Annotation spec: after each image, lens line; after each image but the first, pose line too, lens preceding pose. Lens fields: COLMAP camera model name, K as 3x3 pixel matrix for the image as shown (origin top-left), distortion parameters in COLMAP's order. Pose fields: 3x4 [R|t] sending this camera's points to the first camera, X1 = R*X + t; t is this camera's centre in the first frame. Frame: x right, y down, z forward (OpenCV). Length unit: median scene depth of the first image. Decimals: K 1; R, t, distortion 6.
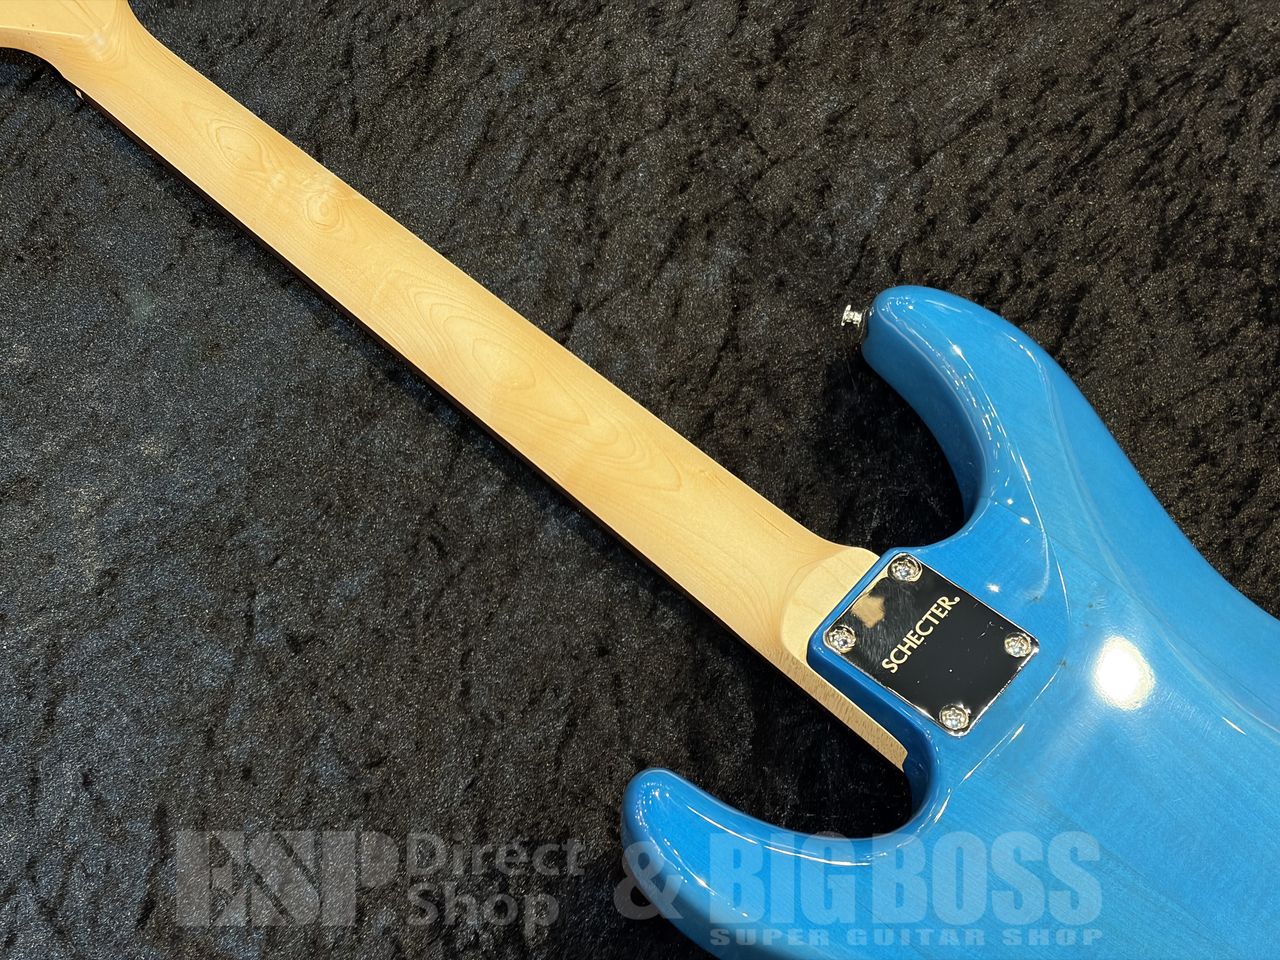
lens RADIAL K [[1944.1, 0, 640.0], [0, 1944.1, 480.0], [0, 0, 1]] dist [0.256158, -1.044539]
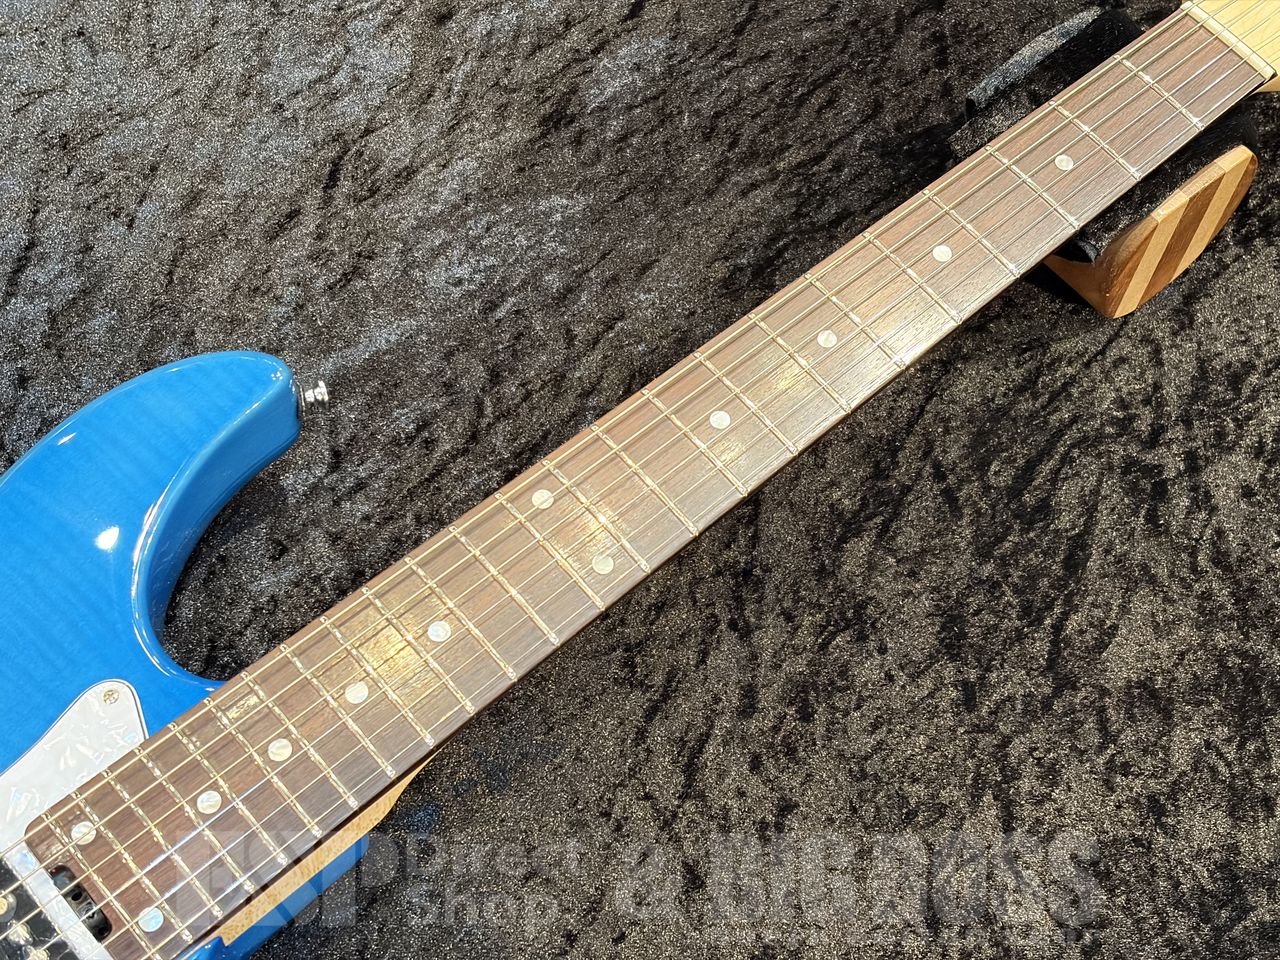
lens RADIAL K [[1897.0, 0, 640.0], [0, 1897.0, 480.0], [0, 0, 1]] dist [0.252307, -1.000997]
pose [[0.991882, 0.004040, 0.127096, 0.217351], [0.009102, 0.994676, -0.102650, -0.082839], [-0.126834, 0.102974, 0.986564, 0.218043]]
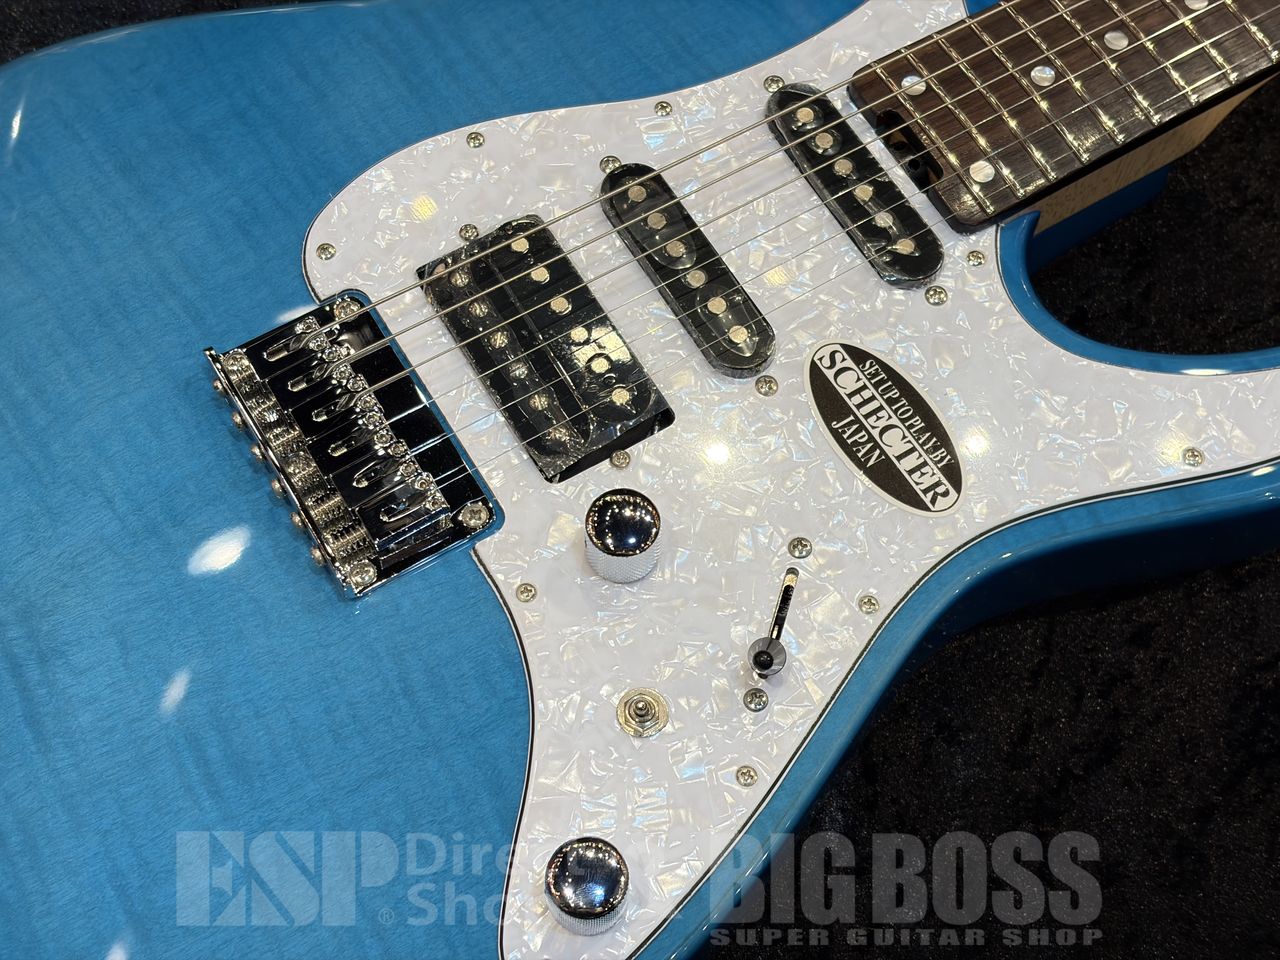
lens RADIAL K [[1897.0, 0, 640.0], [0, 1897.0, 480.0], [0, 0, 1]] dist [0.252307, -1.000997]
pose [[0.989617, 0.143632, -0.005351, 0.053195], [-0.143688, 0.987706, -0.061563, 0.138080], [-0.003557, 0.061693, 0.998089, 0.282594]]
